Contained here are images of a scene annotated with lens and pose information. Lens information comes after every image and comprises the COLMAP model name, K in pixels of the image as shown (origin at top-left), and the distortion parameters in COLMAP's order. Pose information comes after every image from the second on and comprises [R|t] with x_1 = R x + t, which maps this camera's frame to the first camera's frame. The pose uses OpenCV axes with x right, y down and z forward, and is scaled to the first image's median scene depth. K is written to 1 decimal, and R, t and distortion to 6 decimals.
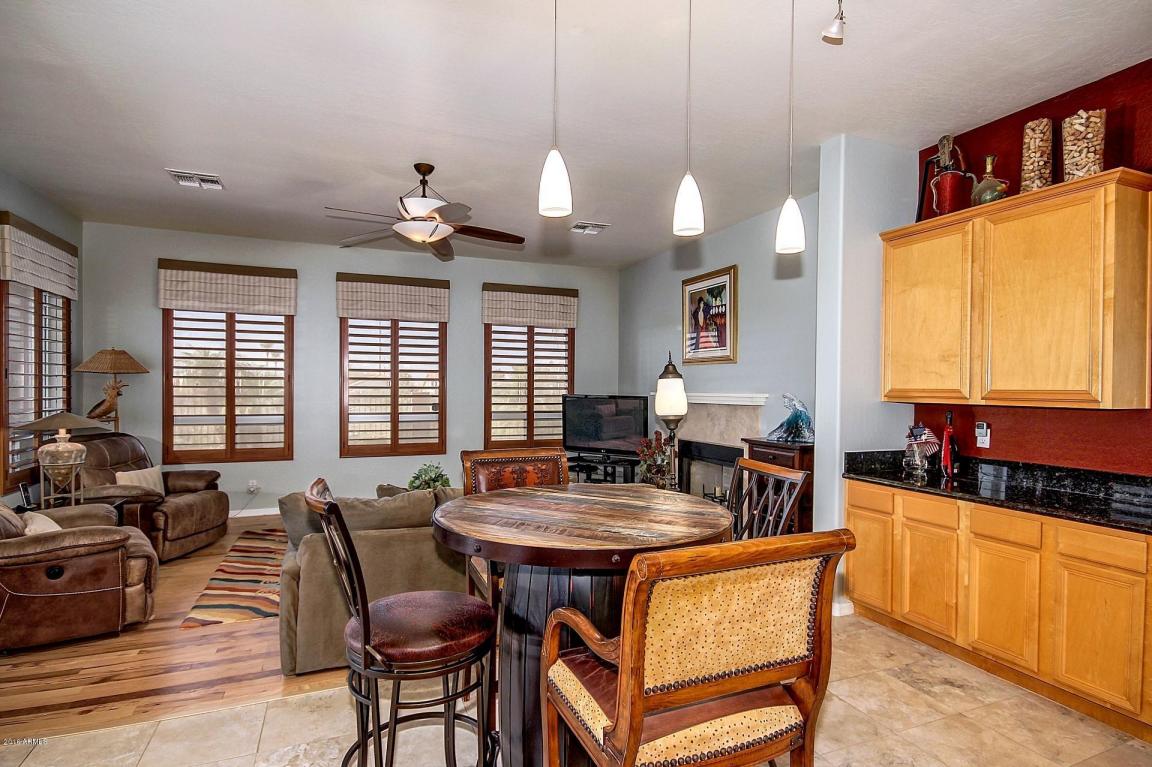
lens RADIAL K [[584.6, 0, 577.6], [0, 584.6, 386.2], [0, 0, 1]] dist [-0.002906, 0.000694]
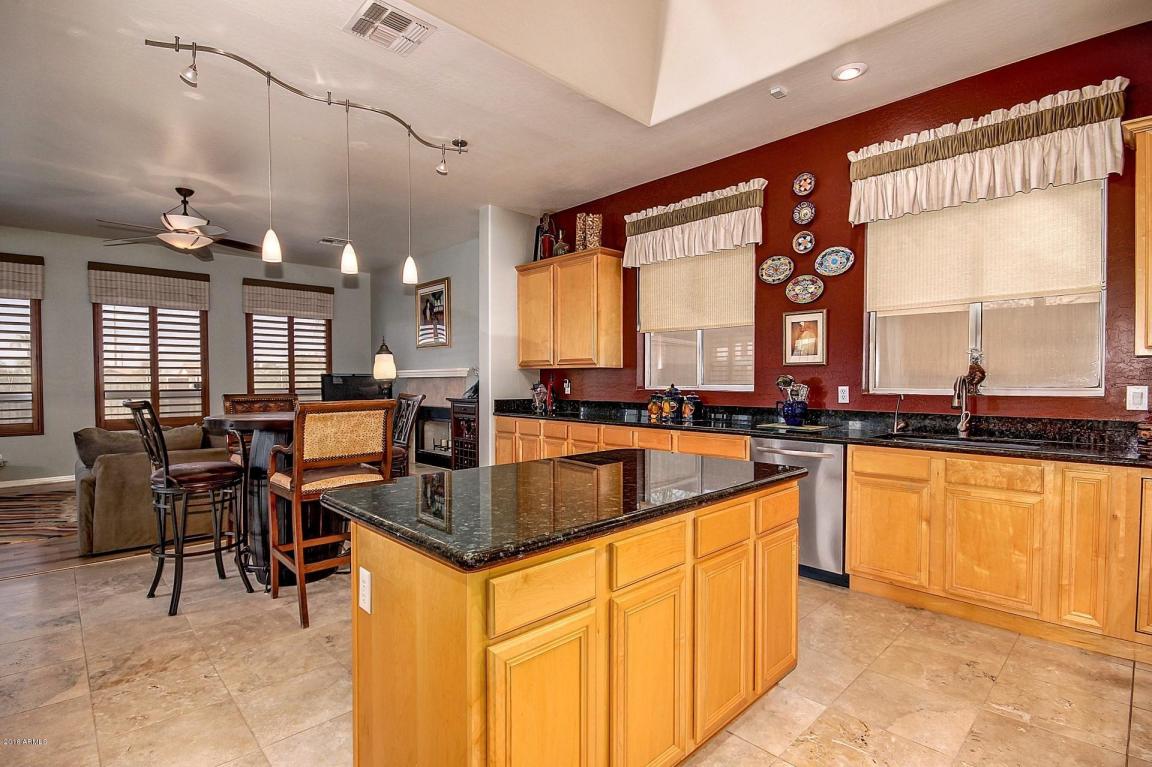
lens RADIAL K [[548.7, 0, 573.2], [0, 548.7, 389.4], [0, 0, 1]] dist [-0.002716, 0.000602]
pose [[0.932710, -0.016357, 0.360257, 0.096403], [0.008453, 0.999688, 0.023503, 0.044499], [-0.360529, -0.018876, 0.932557, -0.457499]]
